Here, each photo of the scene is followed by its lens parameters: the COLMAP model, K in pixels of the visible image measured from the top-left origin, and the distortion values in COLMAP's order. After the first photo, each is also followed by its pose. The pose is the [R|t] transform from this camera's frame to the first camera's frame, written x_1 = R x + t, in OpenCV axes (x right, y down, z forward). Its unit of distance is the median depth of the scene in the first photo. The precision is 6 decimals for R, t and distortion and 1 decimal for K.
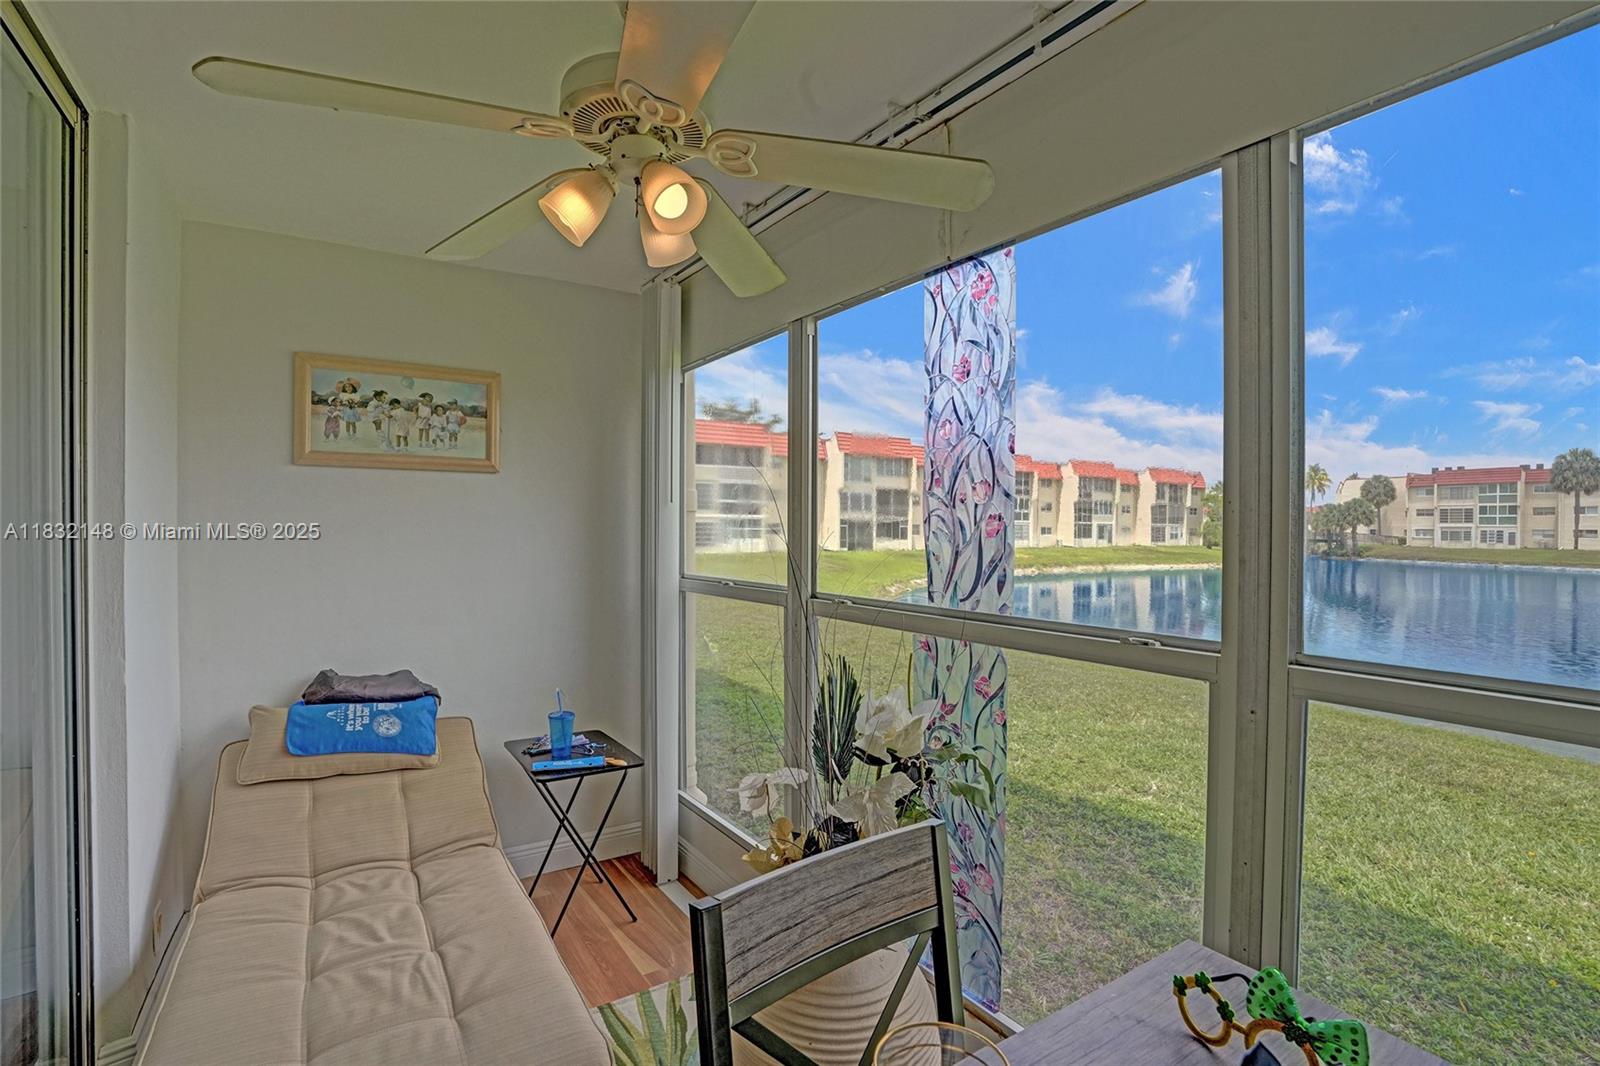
lens RADIAL K [[738.6, 0, 792.4], [0, 738.6, 535.8], [0, 0, 1]] dist [-0.066136, 0.025378]
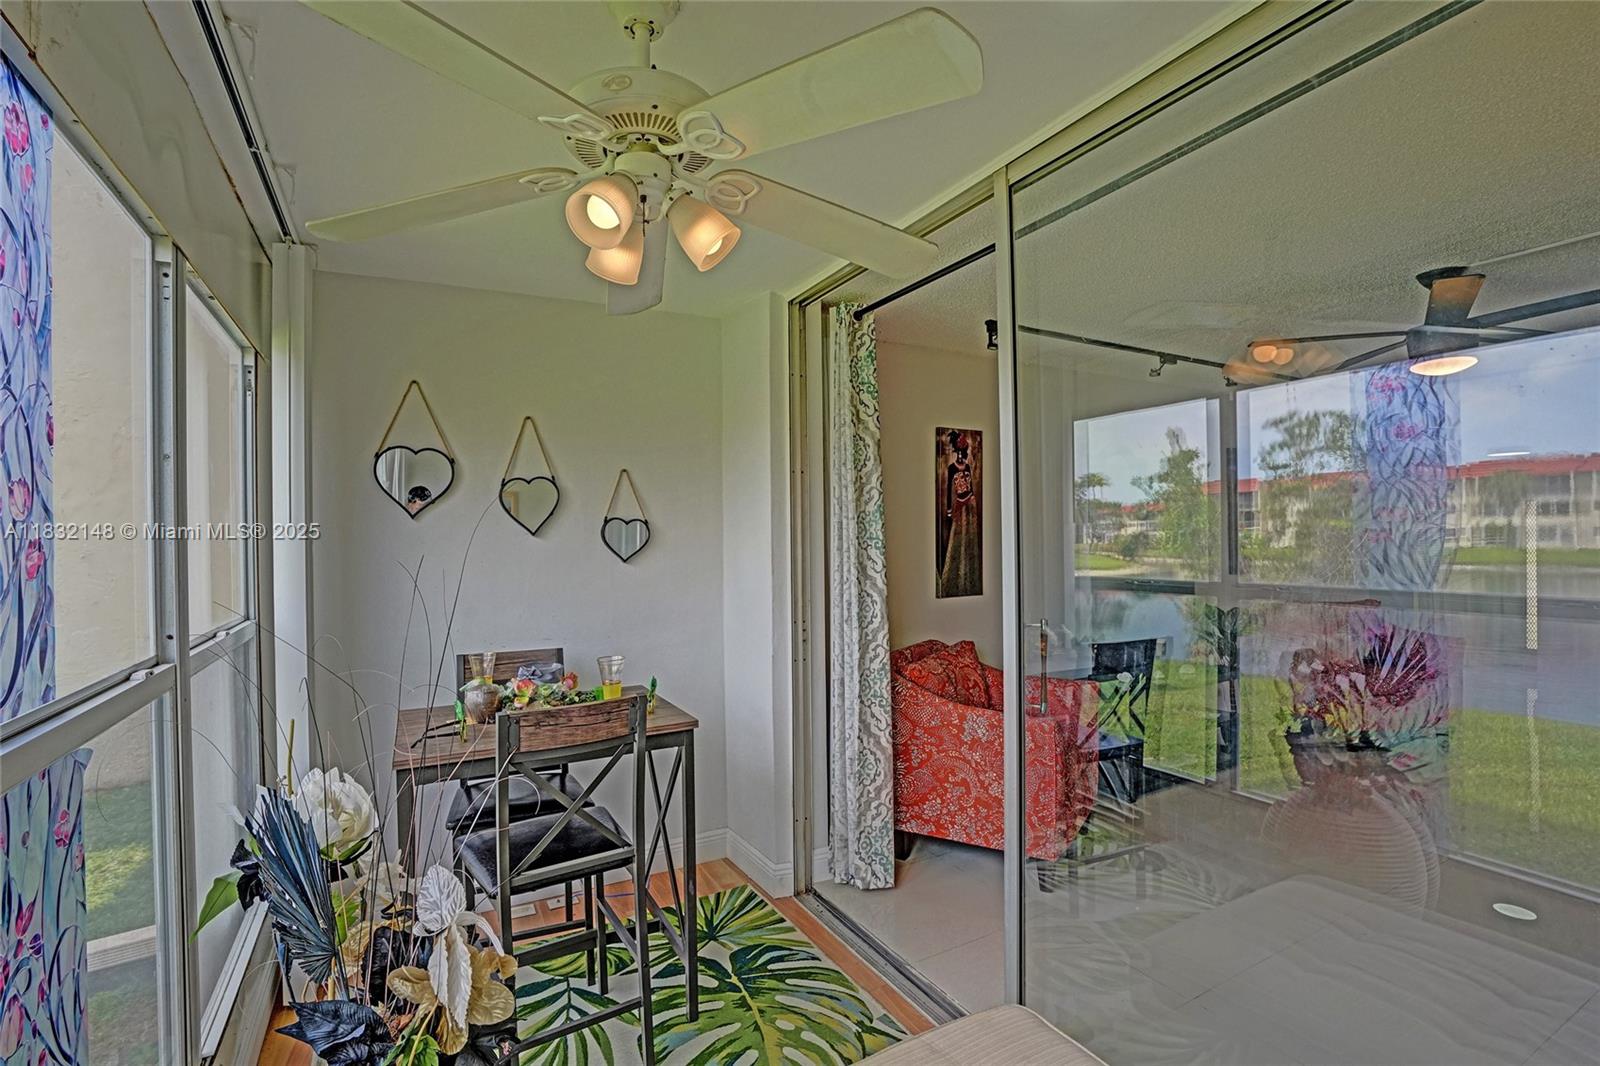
lens RADIAL K [[743.8, 0, 797.5], [0, 743.8, 534.5], [0, 0, 1]] dist [-0.068694, 0.029174]
pose [[-0.995598, 0.010507, 0.093135, -0.354626], [0.011105, 0.999921, 0.005900, -0.027472], [-0.093066, 0.006908, -0.995636, 1.377068]]
